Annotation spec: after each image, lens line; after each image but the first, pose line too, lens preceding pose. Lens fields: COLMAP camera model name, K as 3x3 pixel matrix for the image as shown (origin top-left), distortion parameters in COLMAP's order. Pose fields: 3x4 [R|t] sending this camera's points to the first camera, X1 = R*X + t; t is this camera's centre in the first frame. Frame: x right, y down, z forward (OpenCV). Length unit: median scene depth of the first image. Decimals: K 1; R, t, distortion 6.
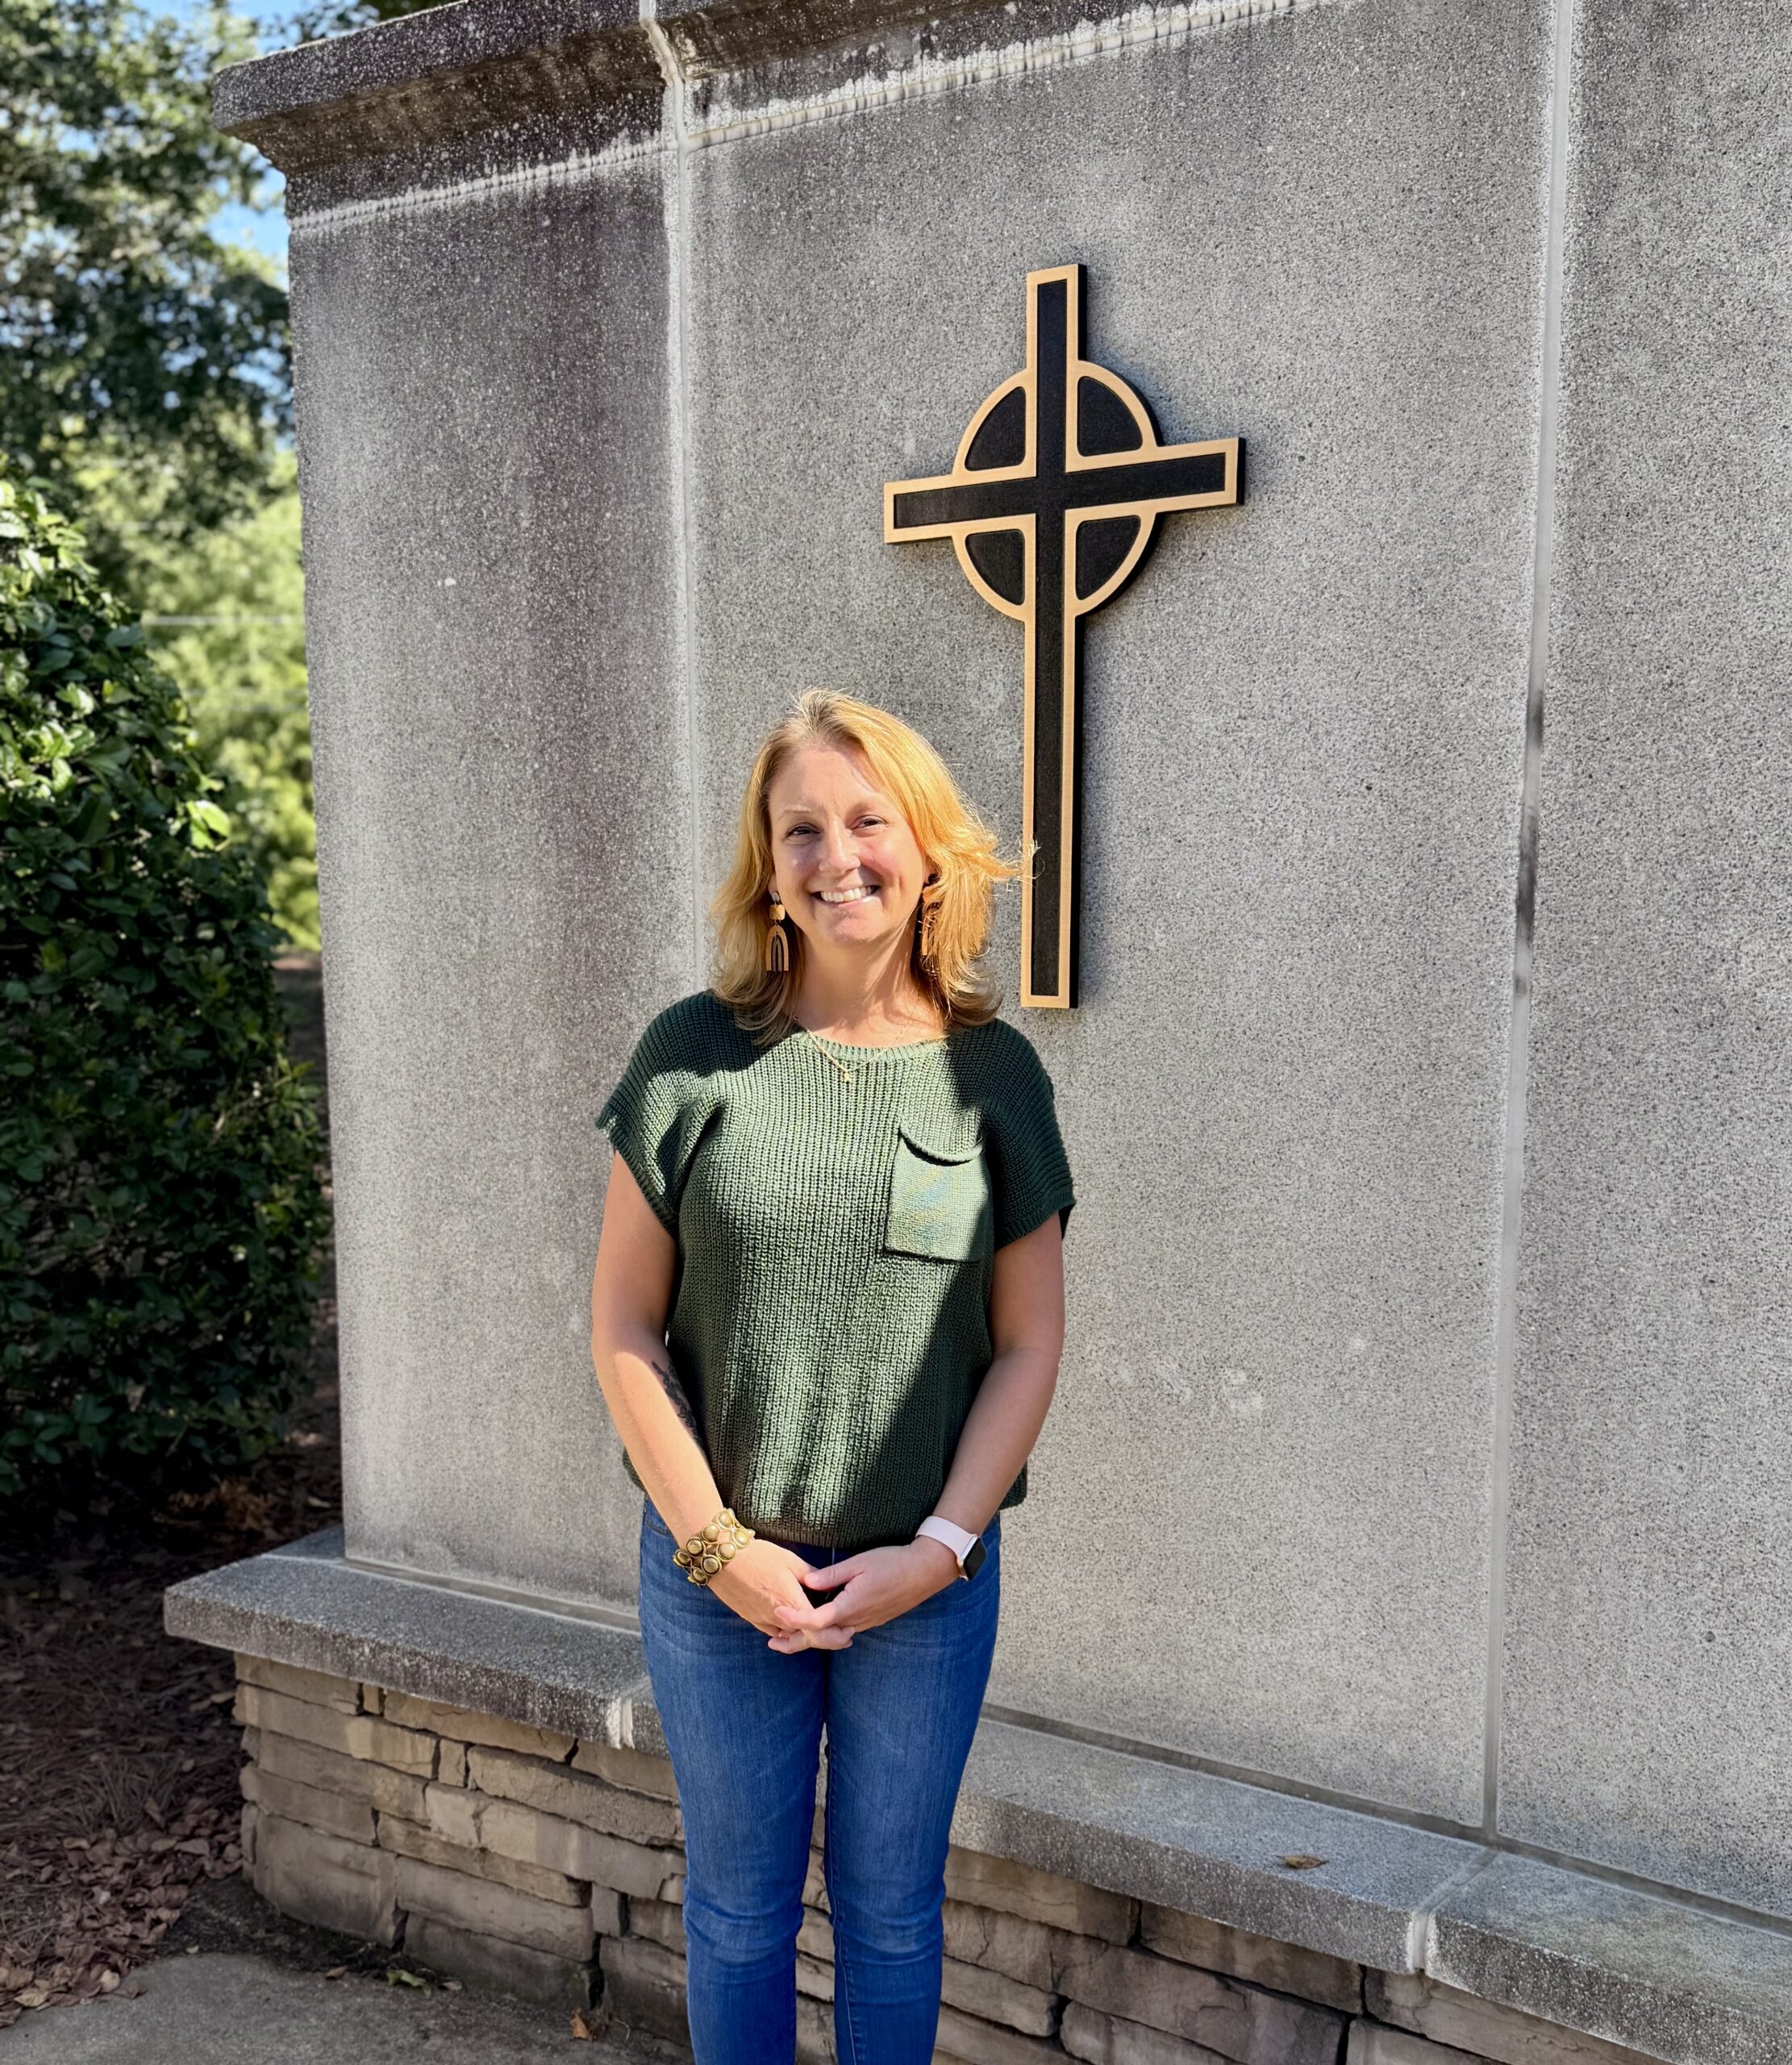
lens RADIAL K [[2232.4, 0, 892.8], [0, 2232.4, 1193.0], [0, 0, 1]] dist [0.208537, -0.505362]
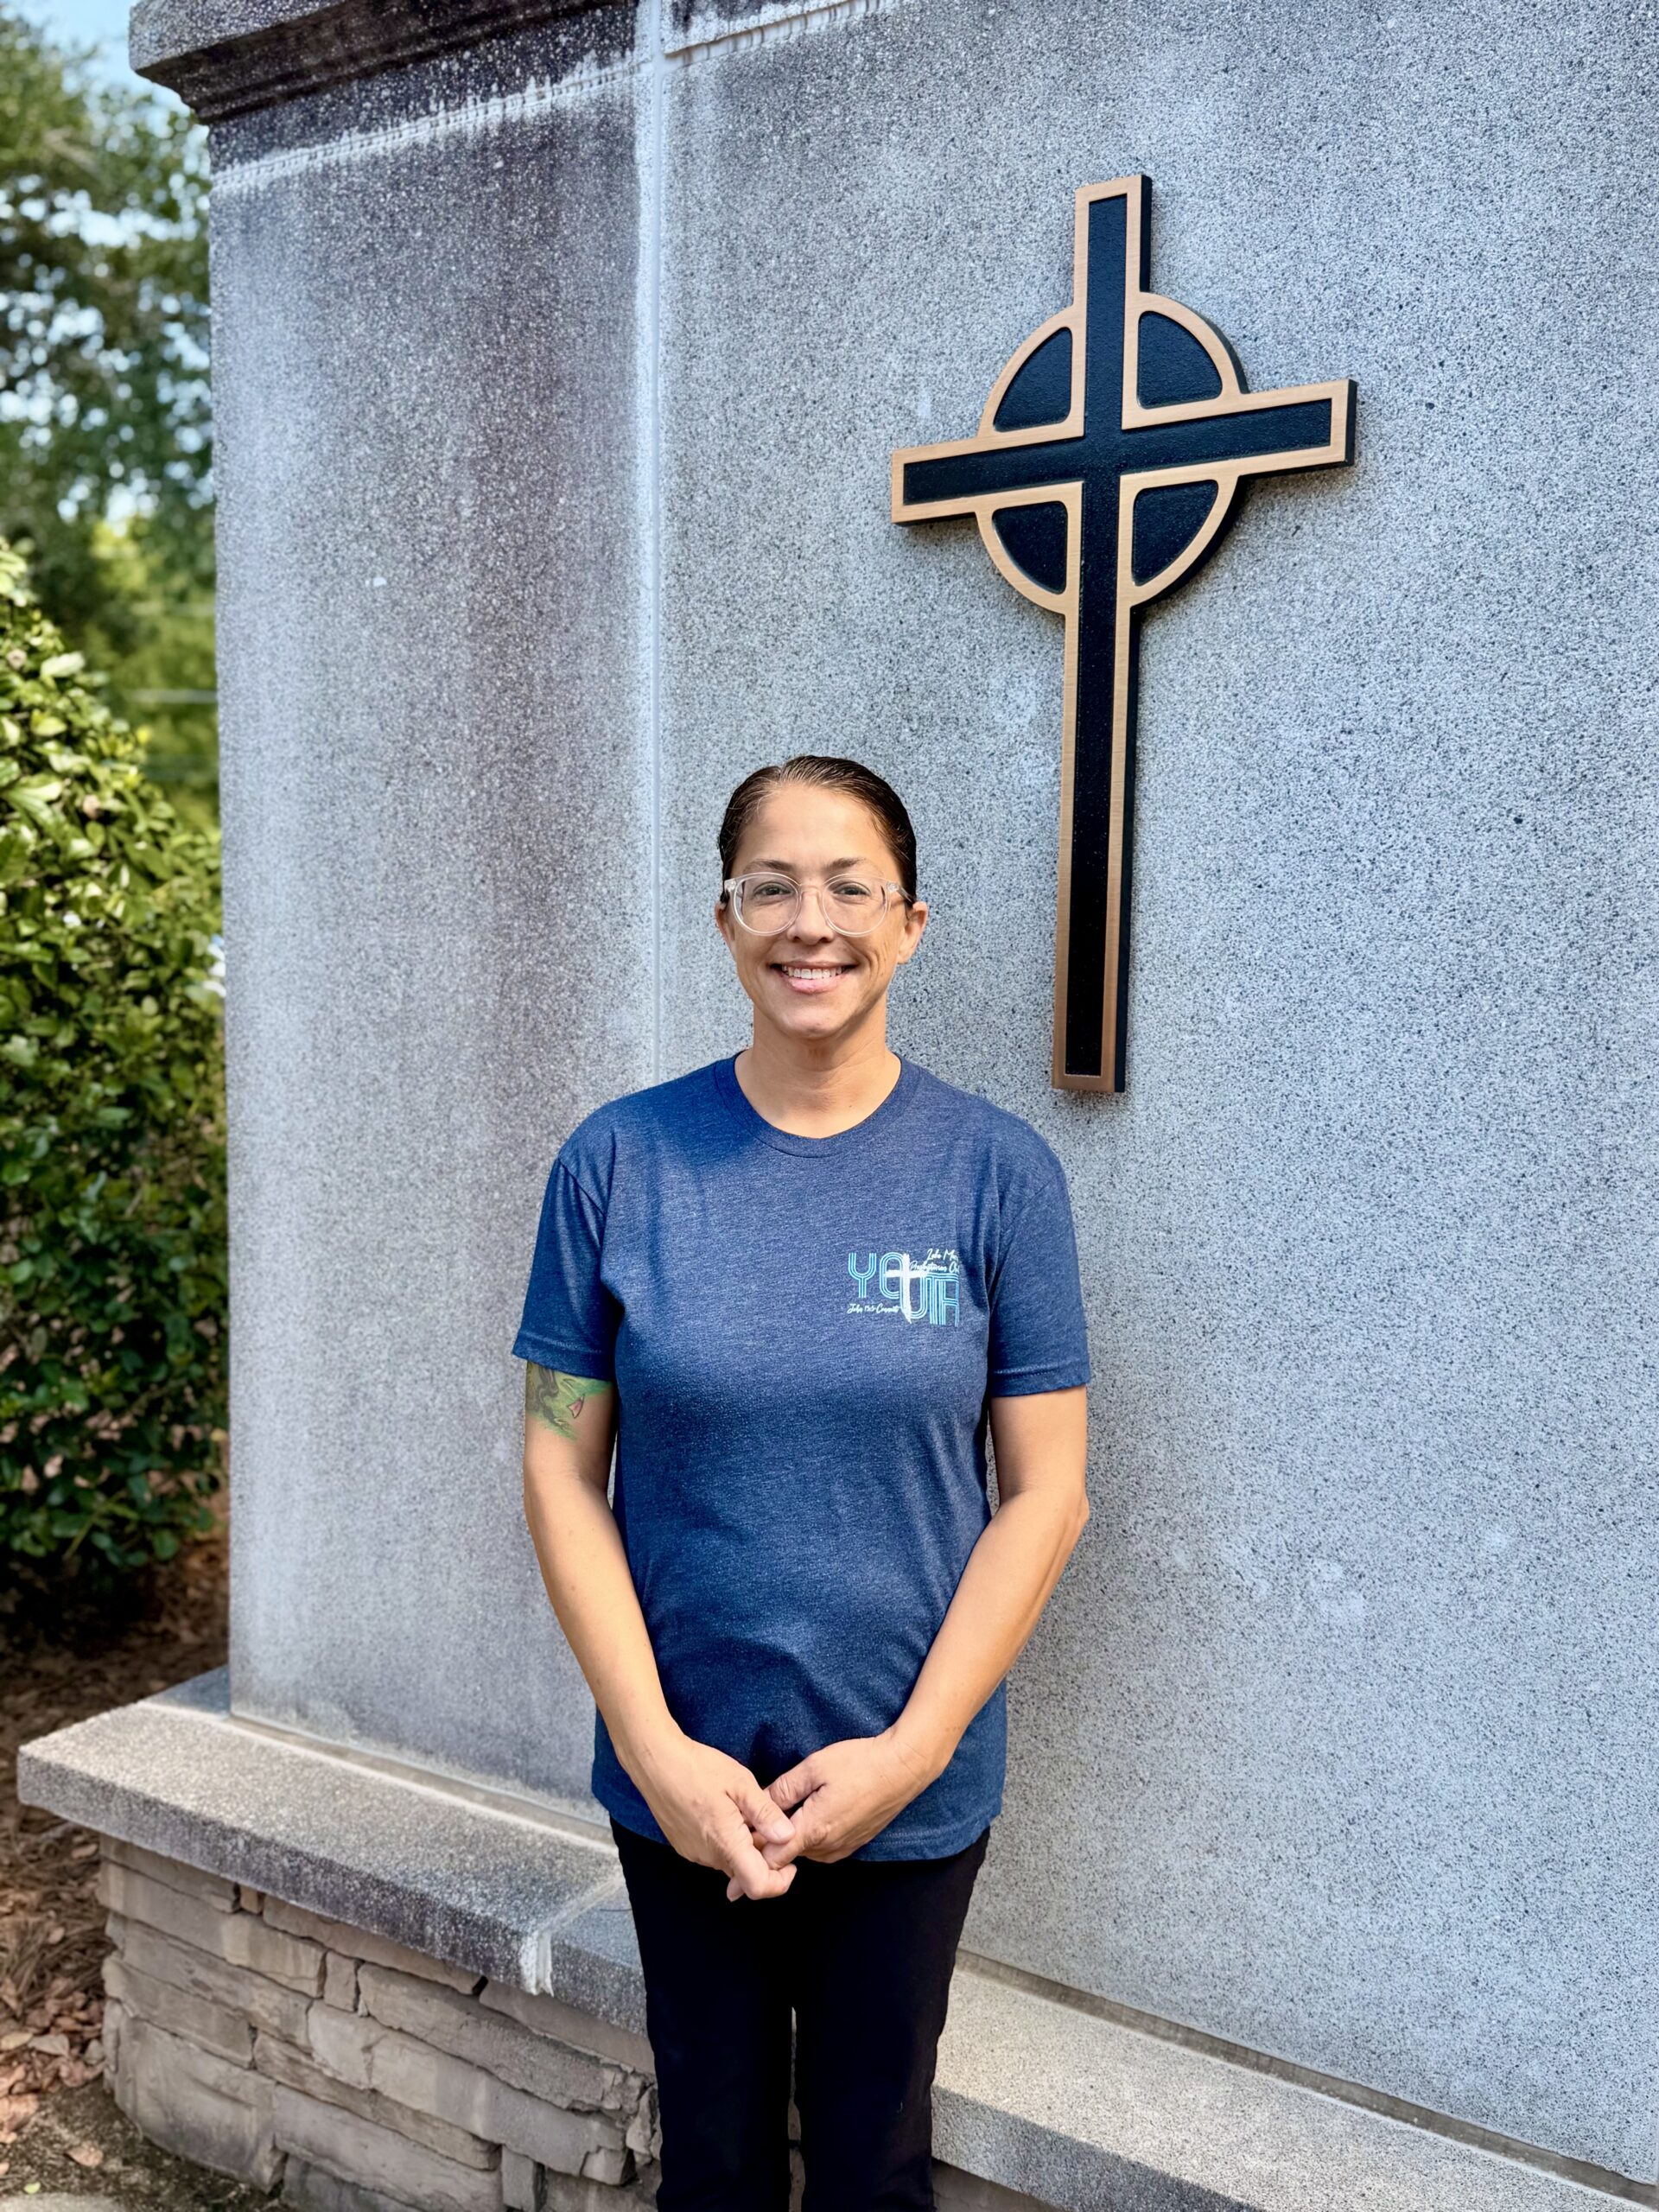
lens RADIAL K [[2099.7, 0, 834.2], [0, 2099.7, 1110.6], [0, 0, 1]] dist [0.194286, -0.461736]
pose [[0.999768, 0.017103, -0.013069, -0.010867], [-0.017835, 0.998154, -0.058062, -0.030191], [0.012052, 0.058281, 0.998227, 0.246812]]
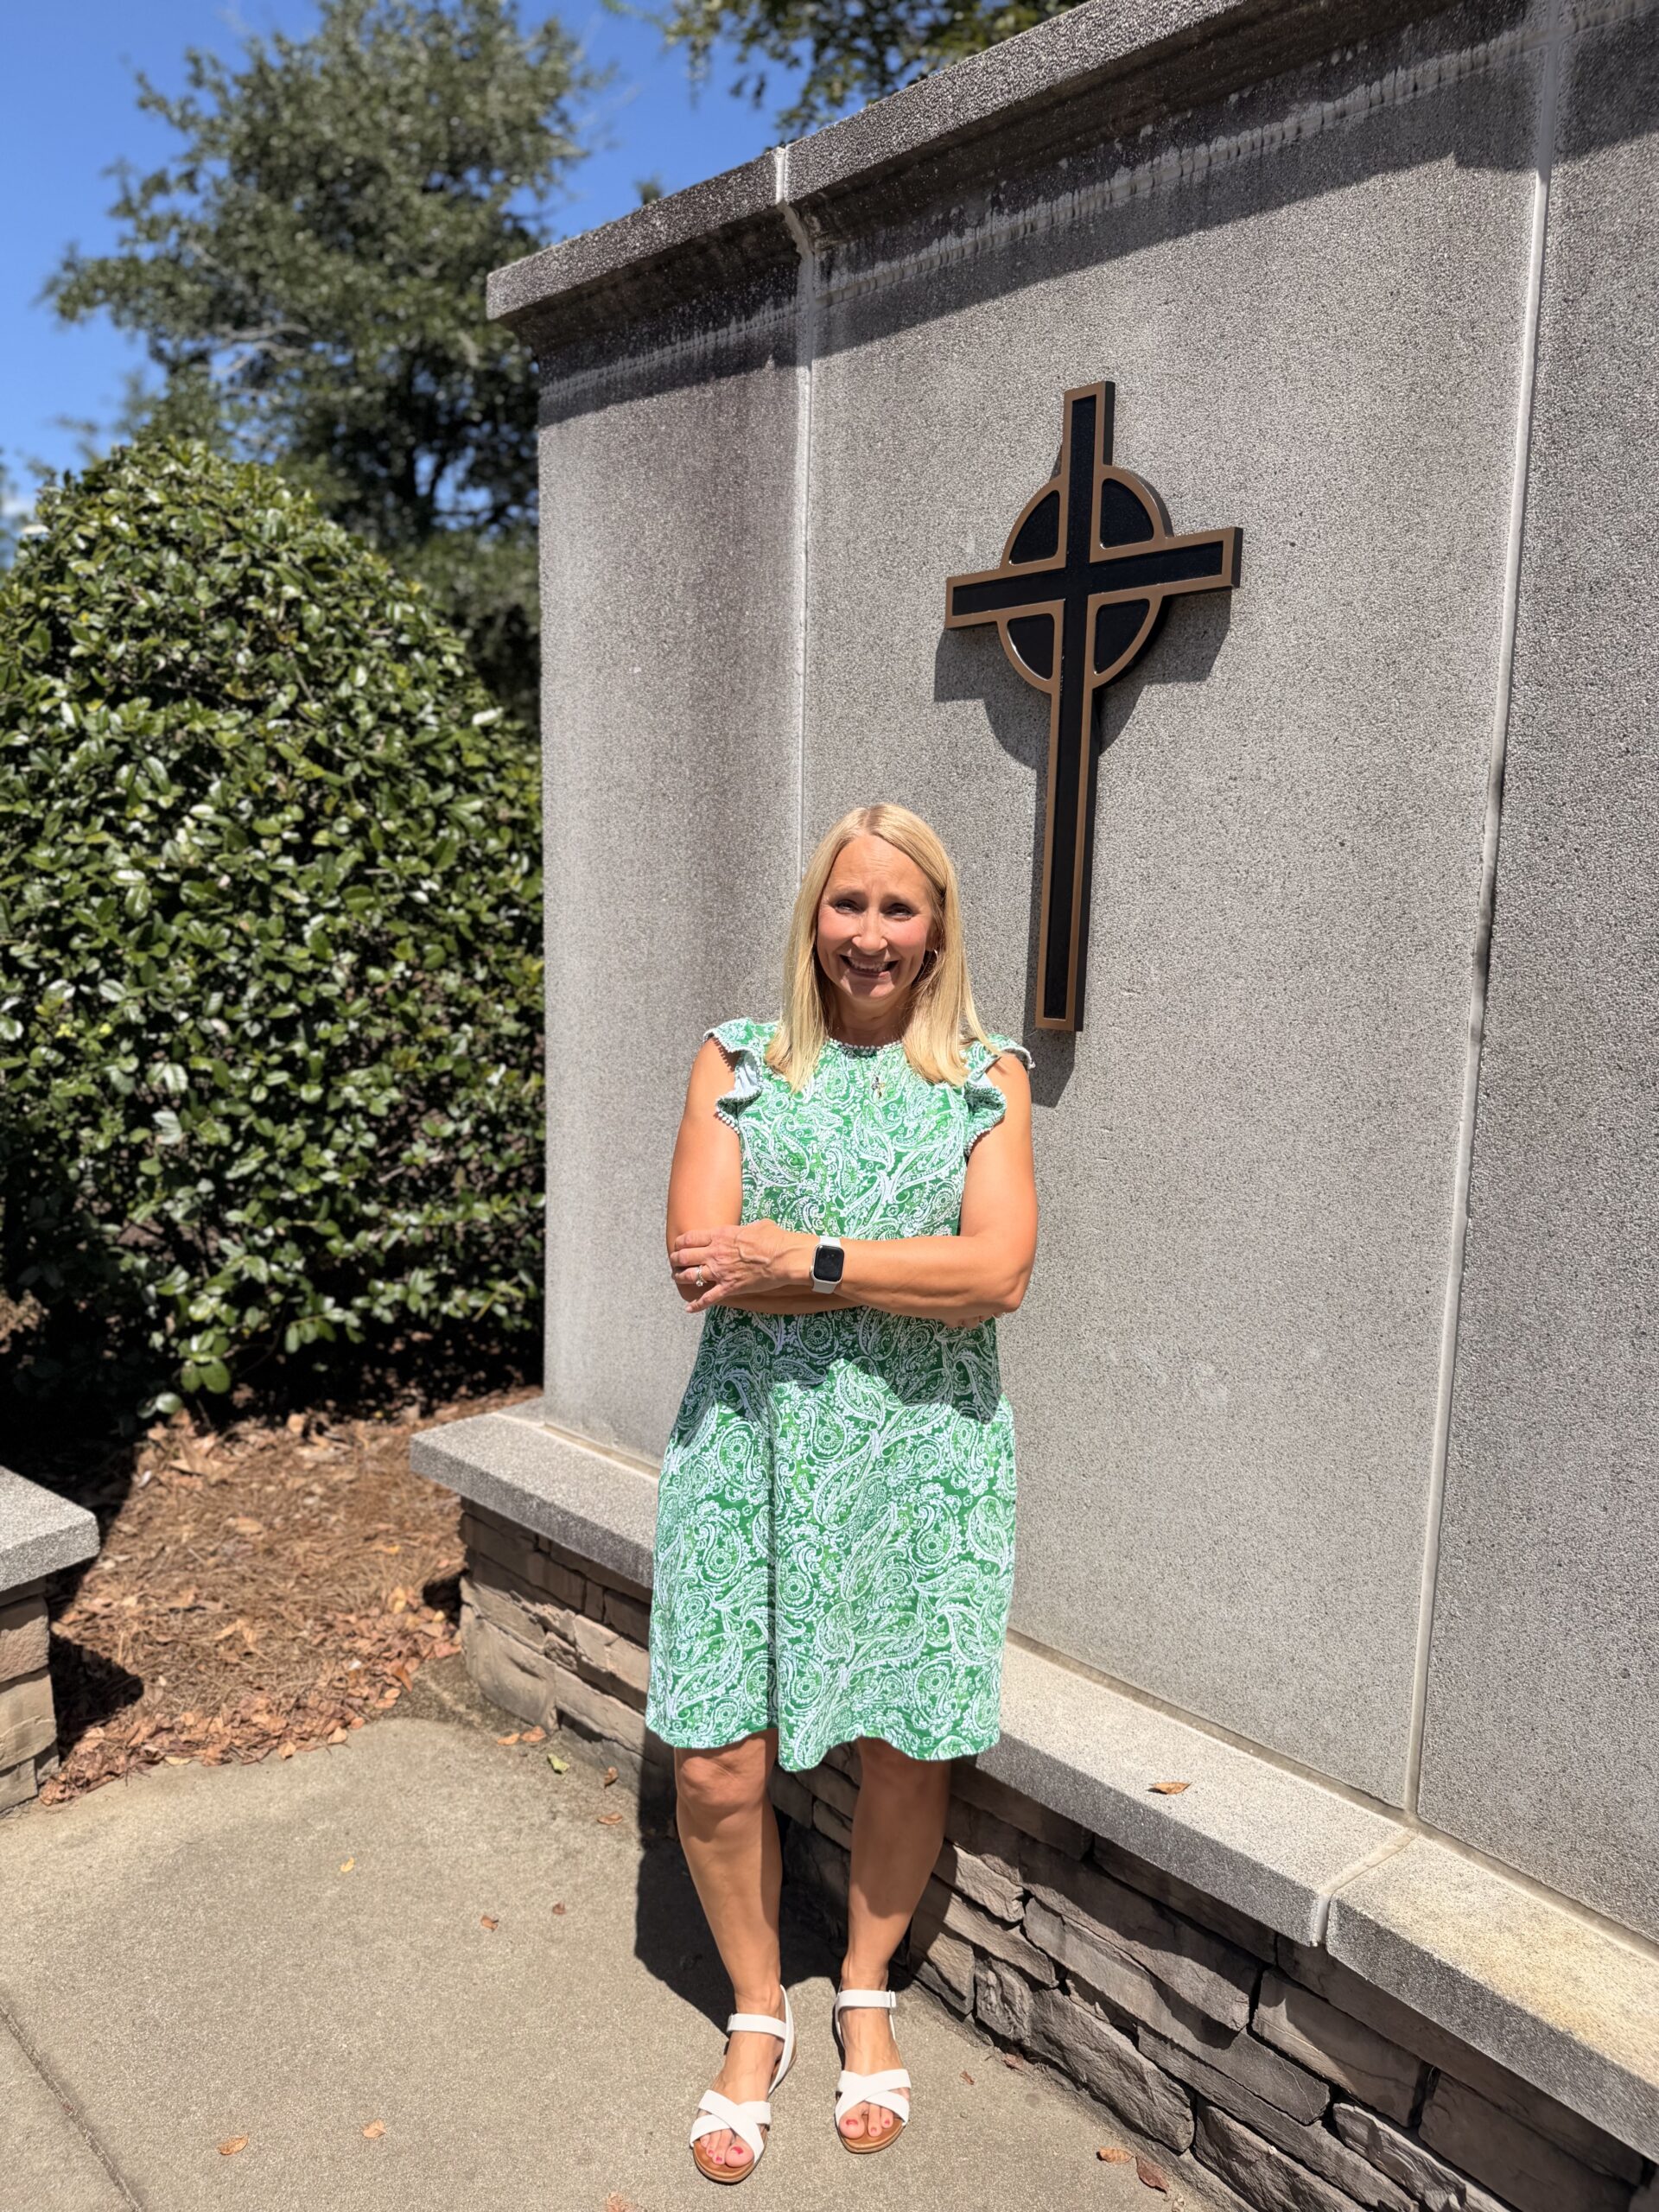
lens RADIAL K [[1594.0, 0, 829.5], [0, 1594.0, 1106.0], [0, 0, 1]] dist [0.009744, -0.021592]
pose [[0.978823, 0.054696, -0.197265, 0.115160], [-0.056851, 0.998369, -0.005269, -0.032540], [0.196655, 0.016372, 0.980336, 0.185968]]
